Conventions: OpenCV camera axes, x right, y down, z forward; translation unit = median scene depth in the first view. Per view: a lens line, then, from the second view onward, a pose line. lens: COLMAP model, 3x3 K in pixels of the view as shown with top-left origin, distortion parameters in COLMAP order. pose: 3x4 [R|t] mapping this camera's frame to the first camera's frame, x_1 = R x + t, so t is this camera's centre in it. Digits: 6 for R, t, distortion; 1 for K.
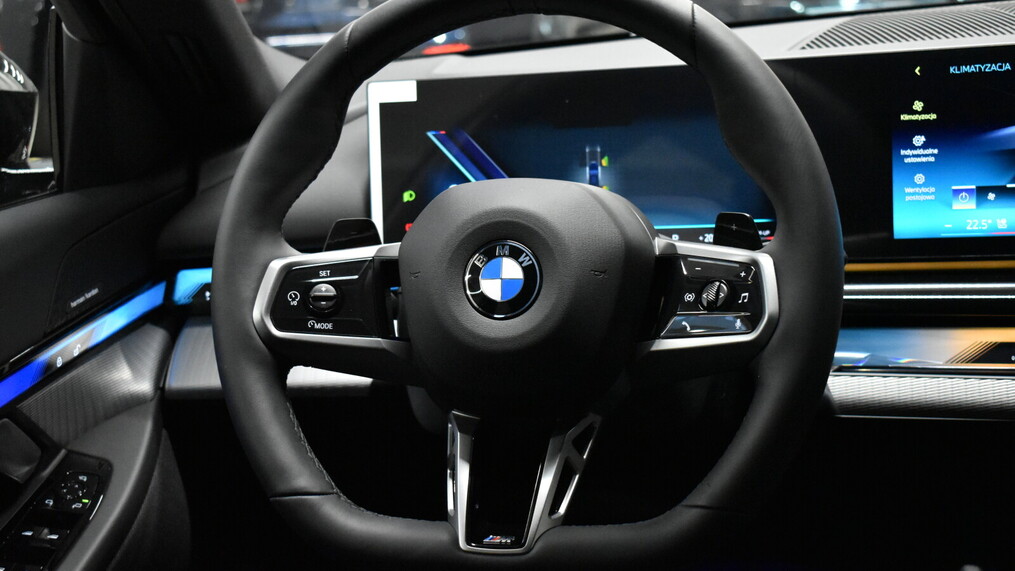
lens RADIAL K [[1583.0, 0, 510.8], [0, 1583.0, 285.8], [0, 0, 1]] dist [-0.051877, 0.000000]
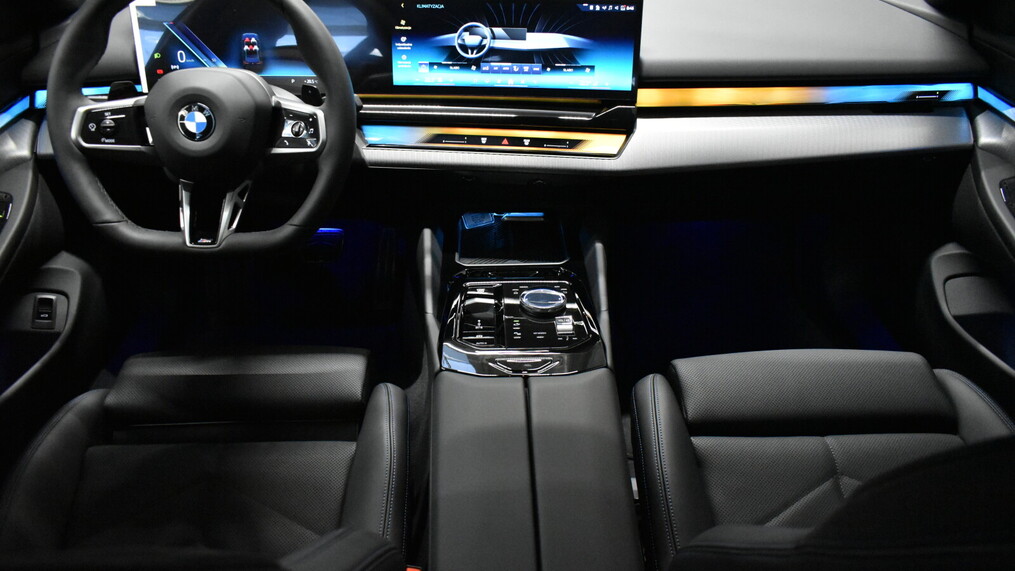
lens RADIAL K [[767.9, 0, 508.7], [0, 767.9, 280.3], [0, 0, 1]] dist [-0.013791, 0.000214]
pose [[0.957879, -0.067983, 0.279008, 0.091363], [-0.026000, 0.947053, 0.320022, -0.136630], [-0.285992, -0.313797, 0.905395, -0.120871]]
